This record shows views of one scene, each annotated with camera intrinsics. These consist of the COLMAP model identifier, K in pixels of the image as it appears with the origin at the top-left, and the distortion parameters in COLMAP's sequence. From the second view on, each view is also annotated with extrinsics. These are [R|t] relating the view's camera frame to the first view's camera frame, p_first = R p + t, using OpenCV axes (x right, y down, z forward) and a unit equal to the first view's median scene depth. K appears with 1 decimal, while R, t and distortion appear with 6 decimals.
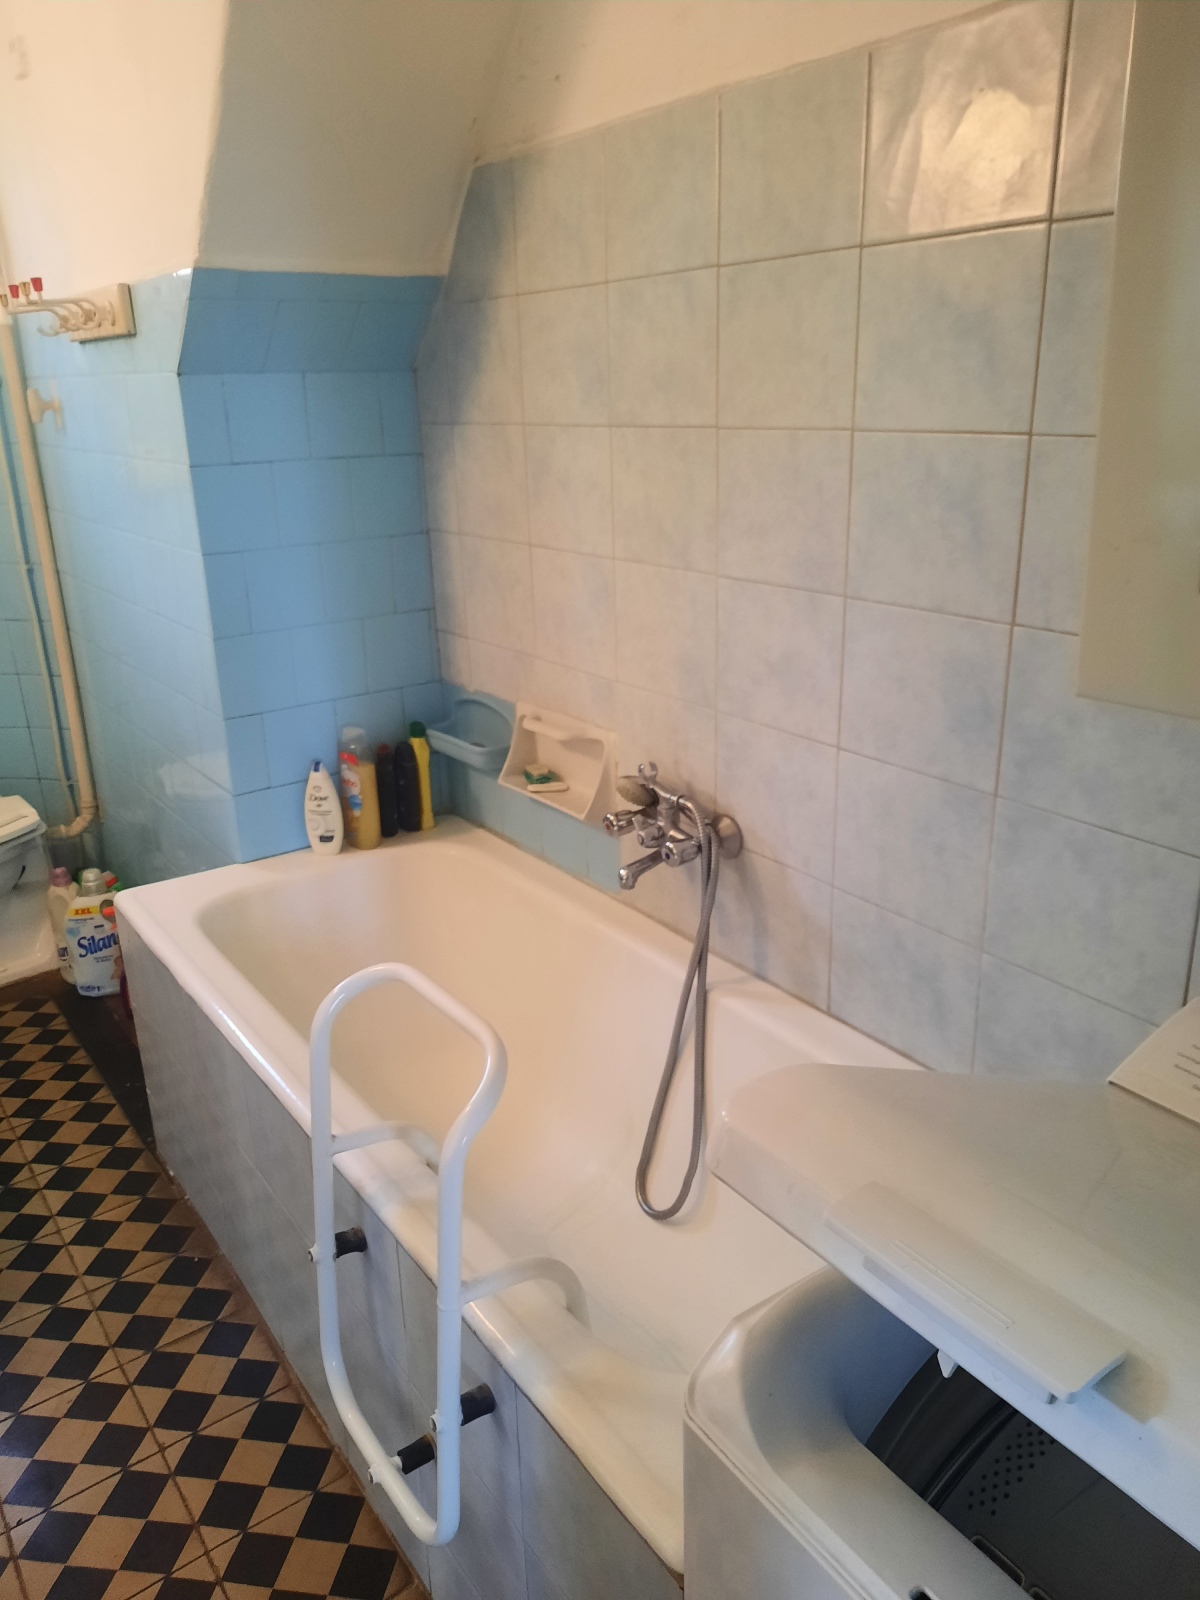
lens RADIAL K [[1176.3, 0, 593.1], [0, 1176.3, 814.3], [0, 0, 1]] dist [0.043942, -0.044561]
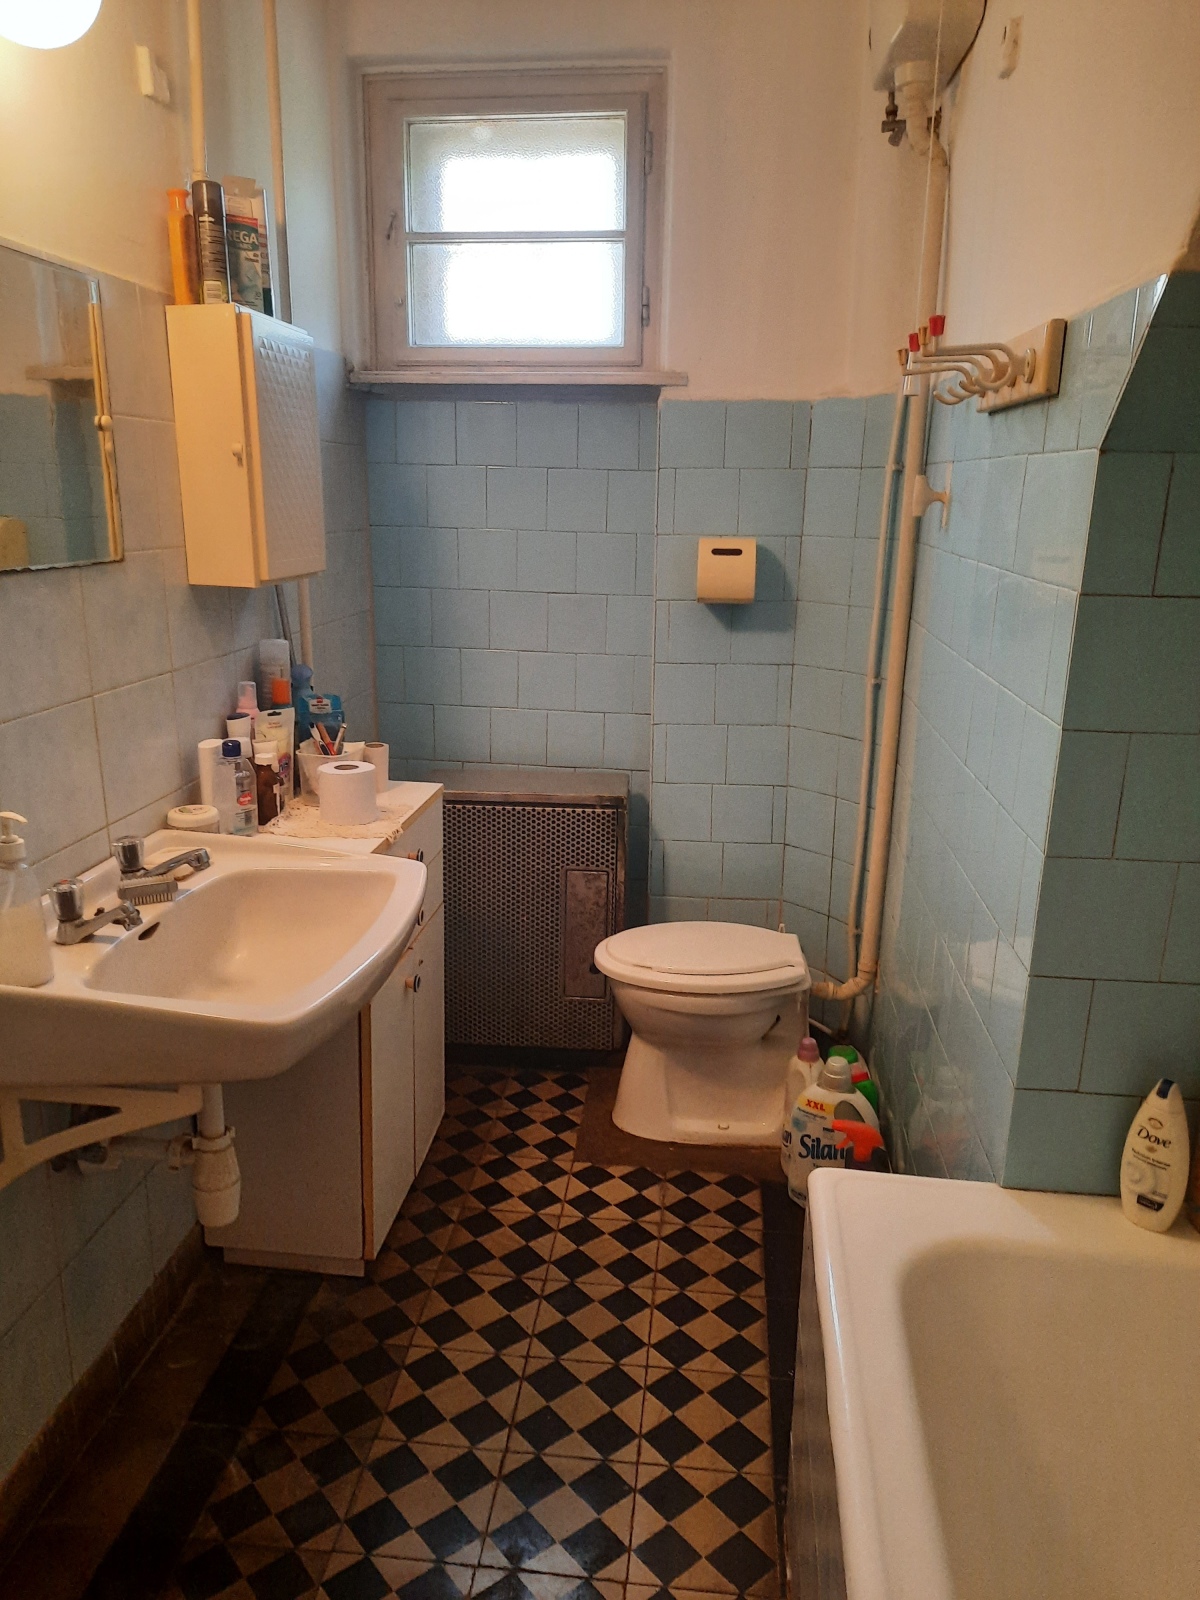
lens RADIAL K [[1176.3, 0, 591.1], [0, 1176.3, 805.7], [0, 0, 1]] dist [0.043942, -0.044561]
pose [[0.737586, 0.211038, -0.641428, -0.090537], [-0.264450, 0.964309, 0.013176, -0.107438], [0.621316, 0.159908, 0.767070, 0.325316]]
